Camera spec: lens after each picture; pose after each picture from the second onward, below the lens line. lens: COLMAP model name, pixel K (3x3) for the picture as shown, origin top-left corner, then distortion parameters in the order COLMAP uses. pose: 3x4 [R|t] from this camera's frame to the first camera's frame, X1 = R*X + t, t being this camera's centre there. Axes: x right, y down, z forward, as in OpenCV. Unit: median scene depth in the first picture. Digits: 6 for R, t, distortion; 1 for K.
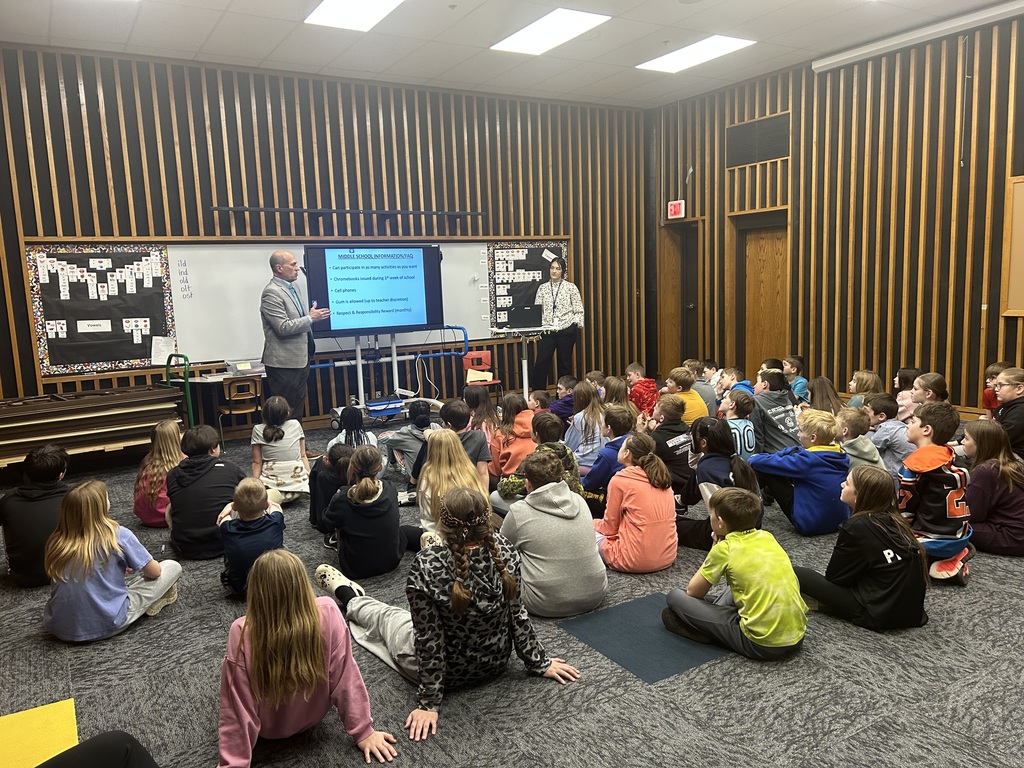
lens RADIAL K [[772.5, 0, 487.8], [0, 772.5, 388.7], [0, 0, 1]] dist [0.046688, -0.057566]
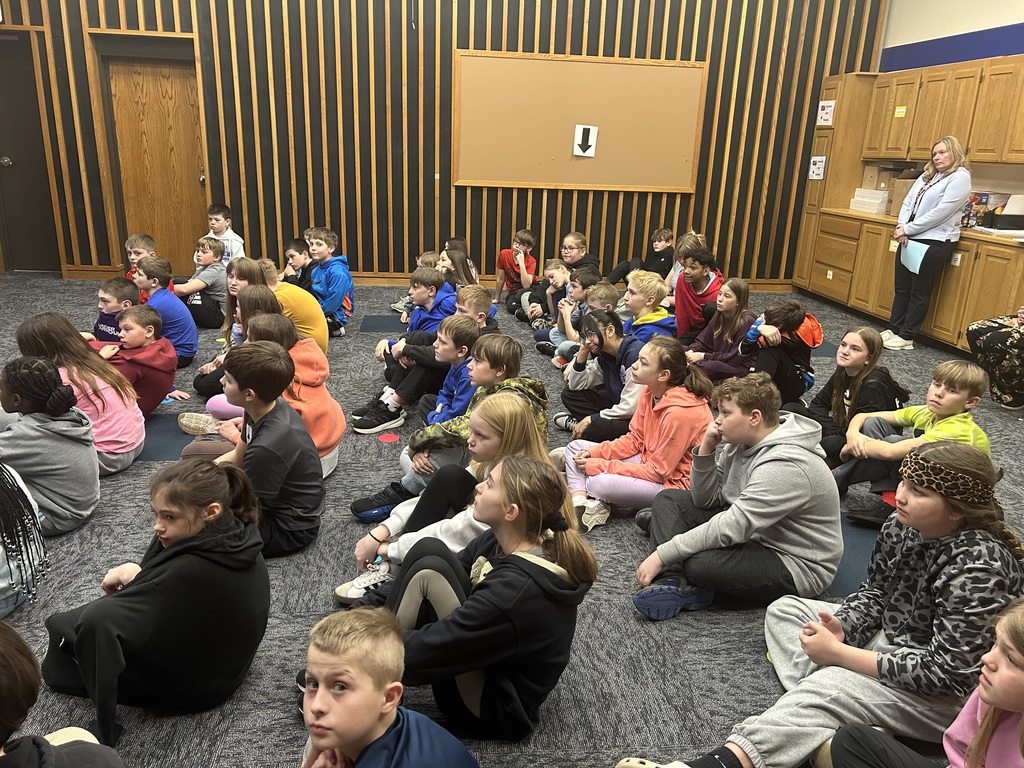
lens RADIAL K [[772.5, 0, 509.5], [0, 772.5, 386.4], [0, 0, 1]] dist [0.046688, -0.057566]
pose [[0.389331, -0.219071, 0.894667, -0.294238], [0.071448, 0.975561, 0.207787, -0.033866], [-0.918323, -0.016976, 0.395468, 0.435725]]
